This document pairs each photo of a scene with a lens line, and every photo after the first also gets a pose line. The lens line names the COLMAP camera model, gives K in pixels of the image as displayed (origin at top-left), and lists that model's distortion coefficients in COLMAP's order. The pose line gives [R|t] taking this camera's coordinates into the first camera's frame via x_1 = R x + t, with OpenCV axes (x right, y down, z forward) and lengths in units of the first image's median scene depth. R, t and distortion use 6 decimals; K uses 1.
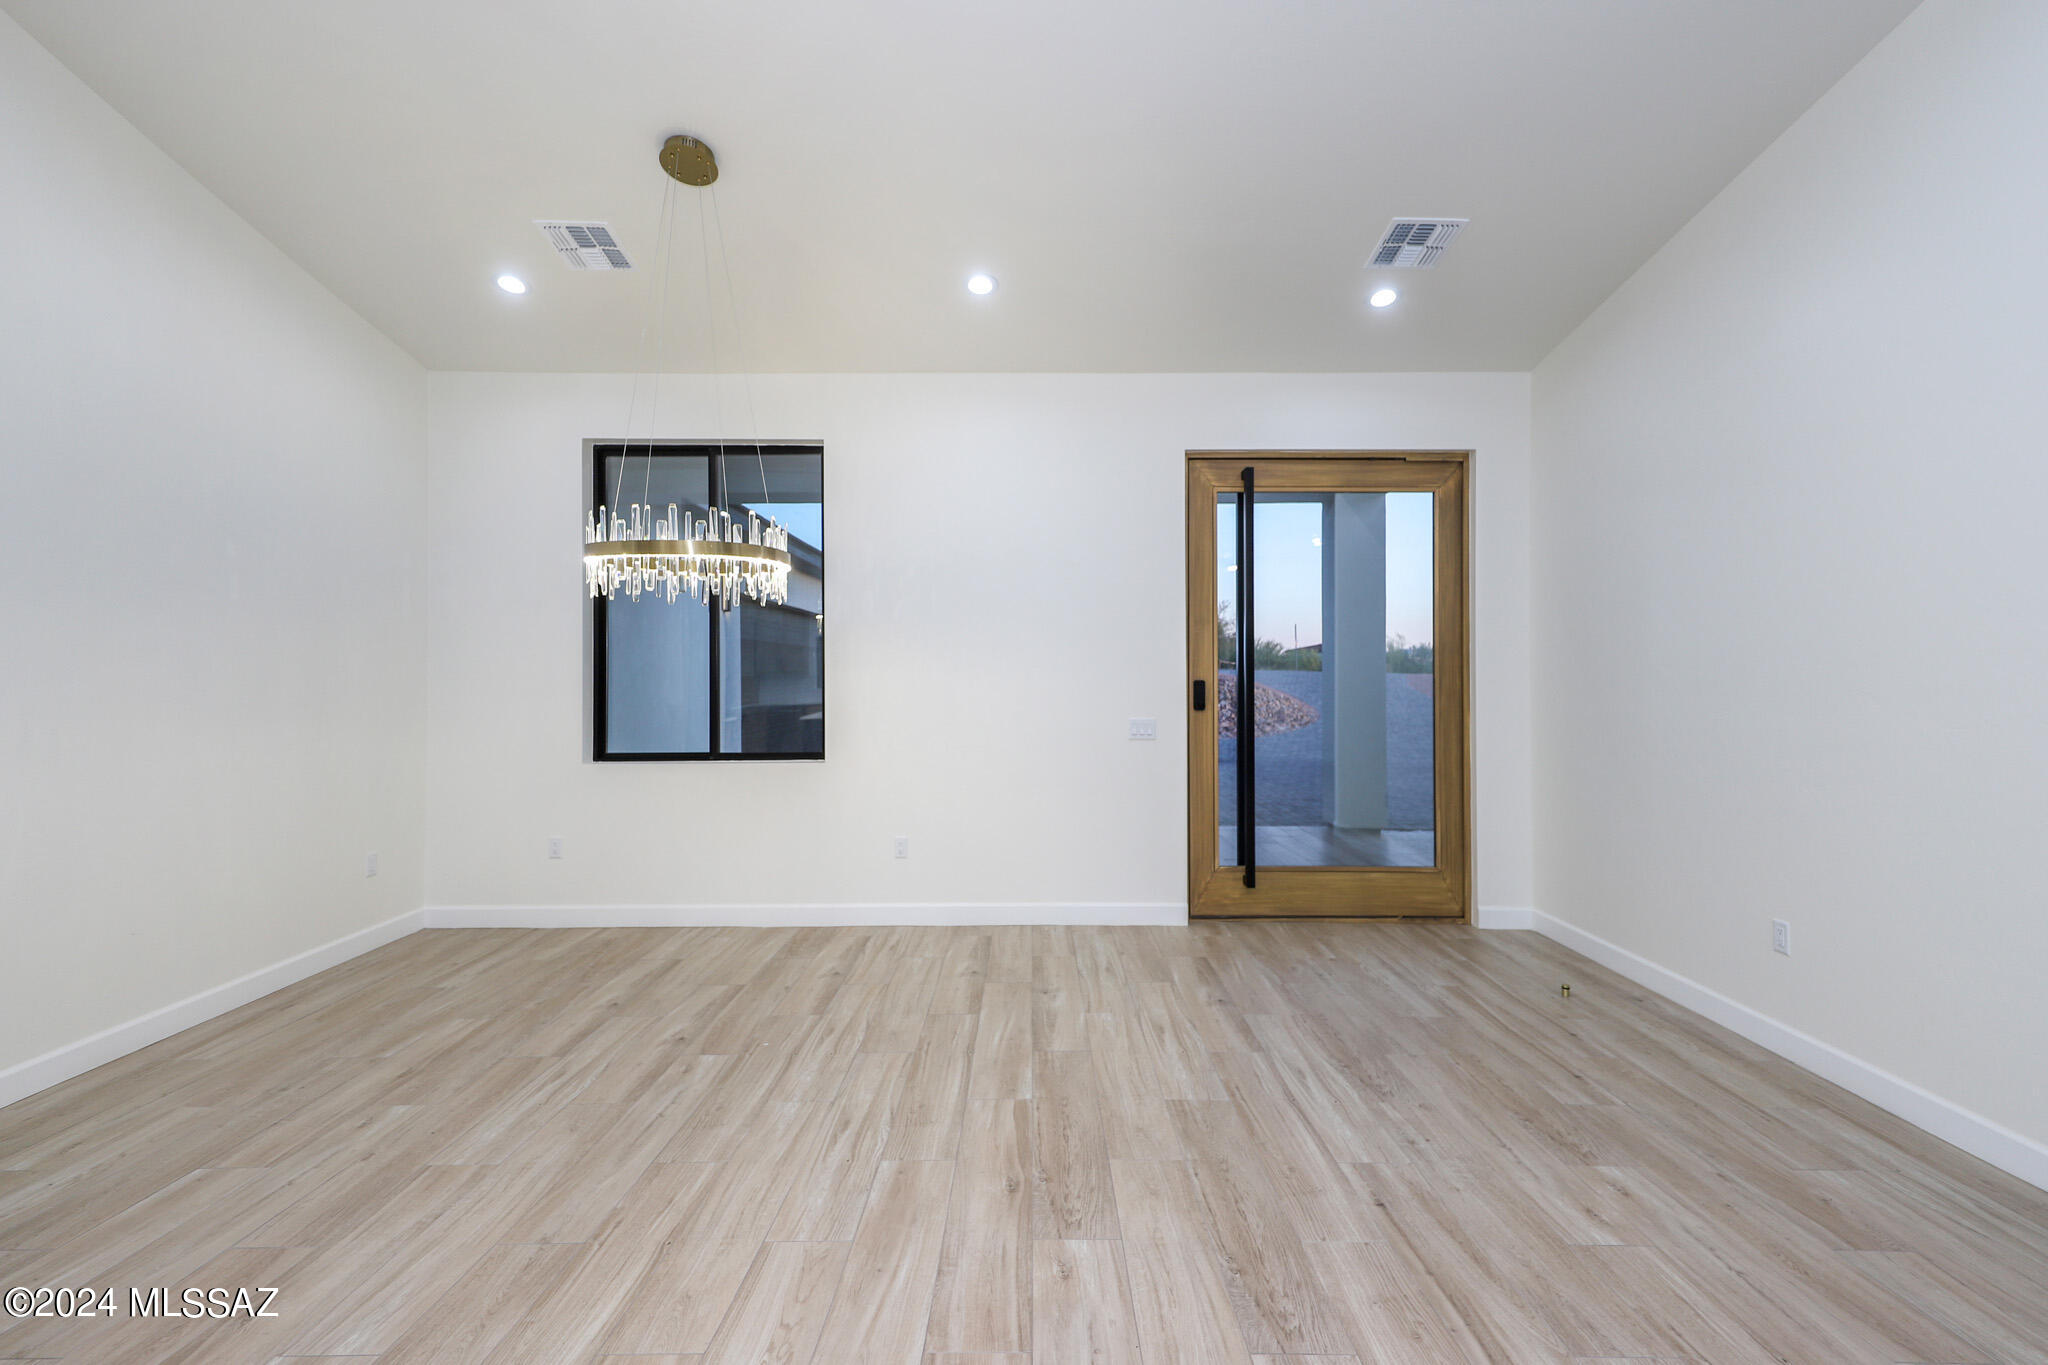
lens RADIAL K [[966.5, 0, 1024.0], [0, 966.5, 682.5], [0, 0, 1]] dist [-0.005156, -0.000997]
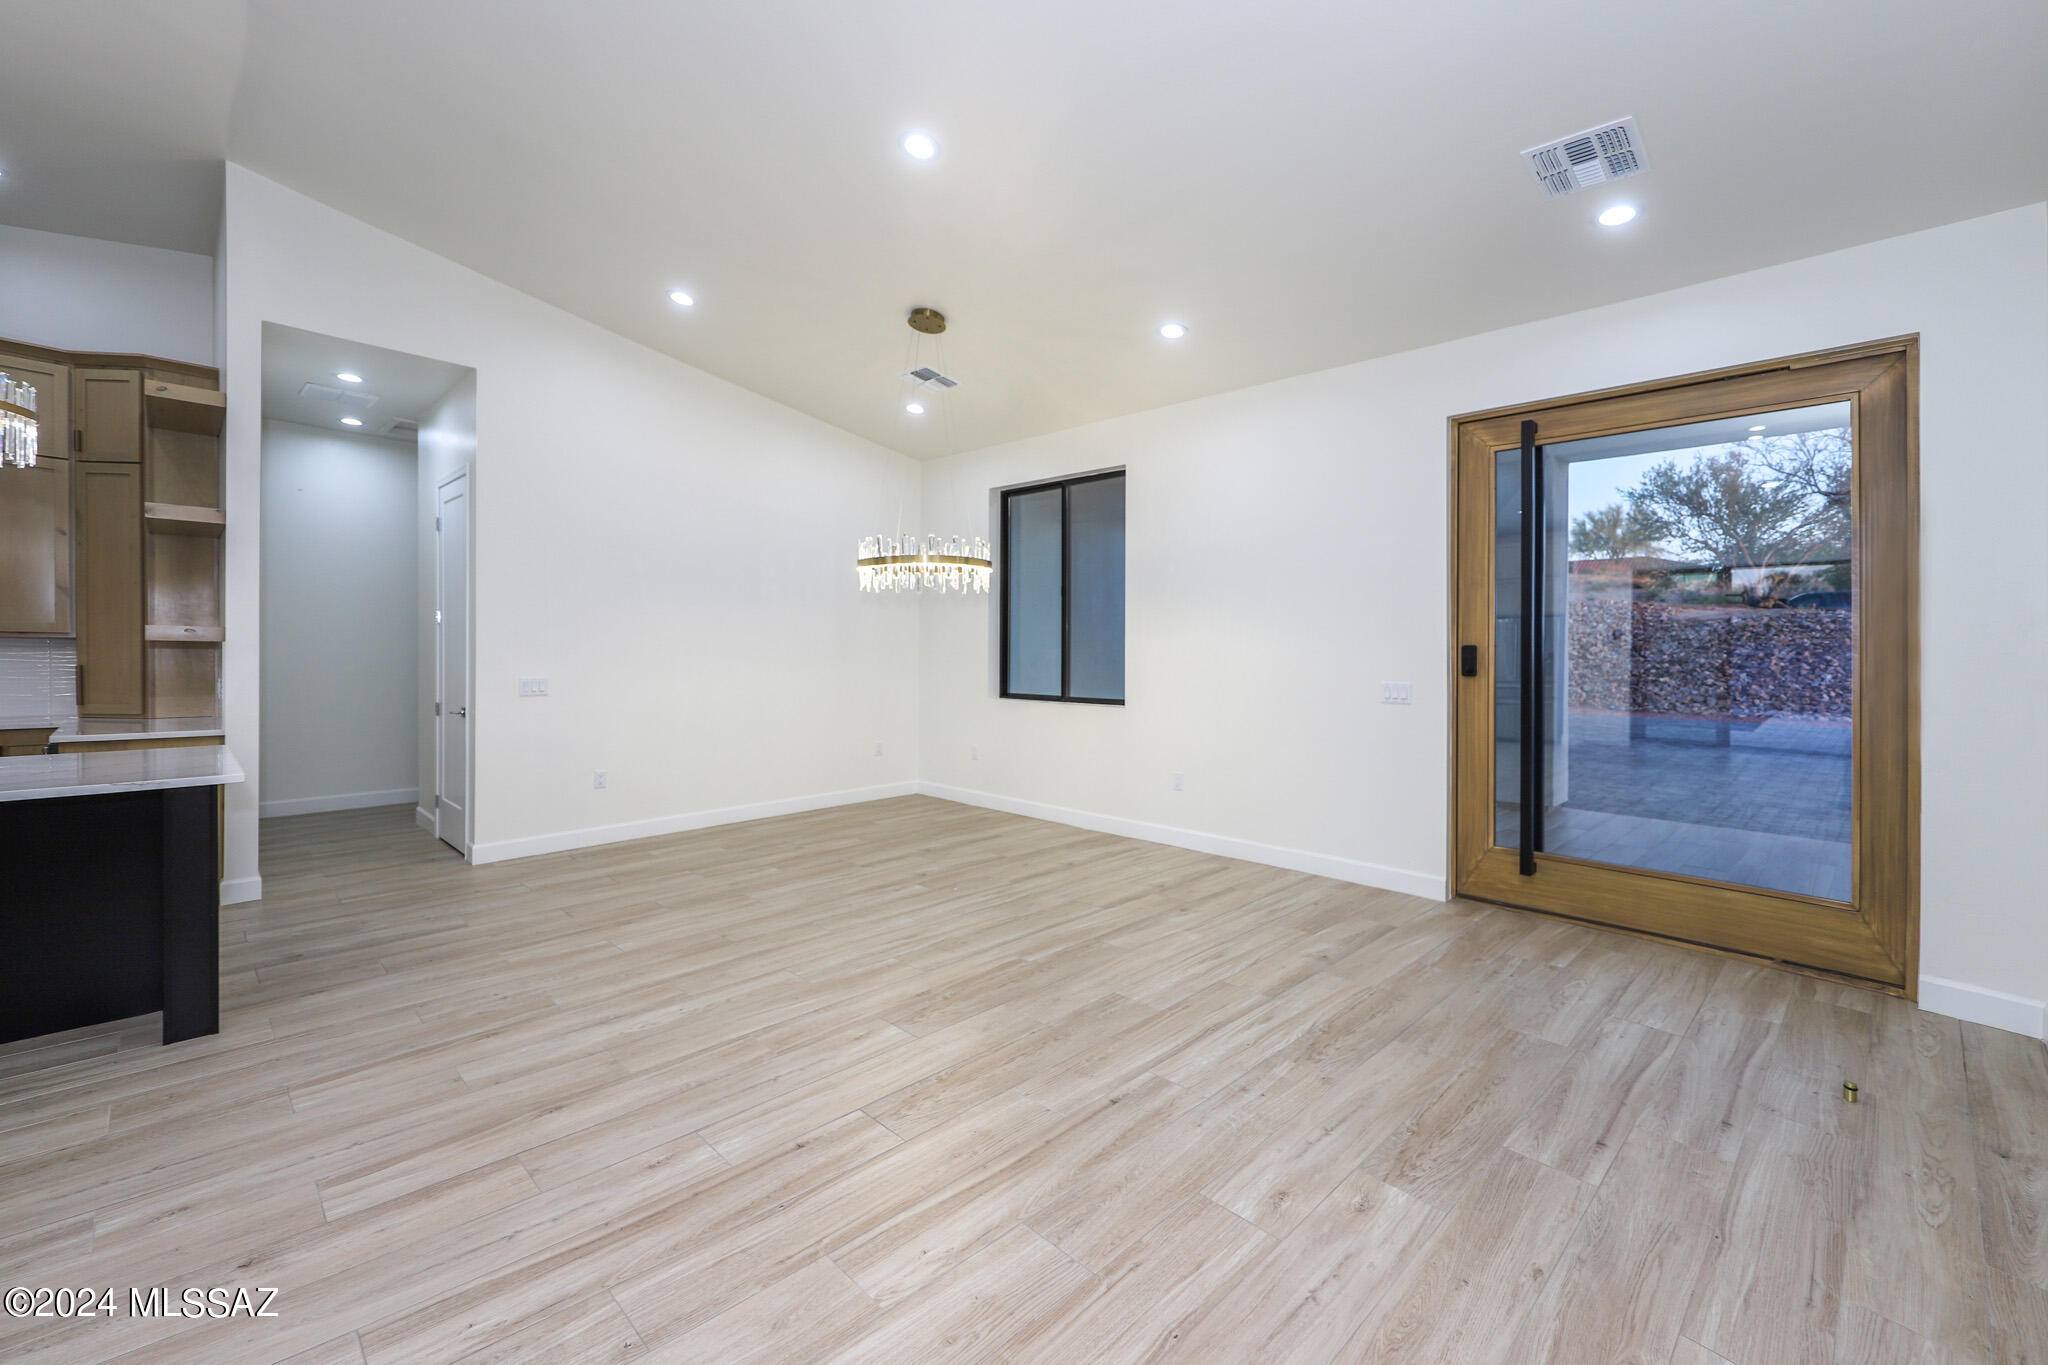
lens RADIAL K [[850.1, 0, 1025.7], [0, 850.1, 634.2], [0, 0, 1]] dist [0.000162, 0.026465]
pose [[0.715848, 0.002198, -0.698253, 0.655563], [-0.012167, 0.999882, -0.009326, -0.006706], [0.698151, 0.015172, 0.715790, 0.118857]]
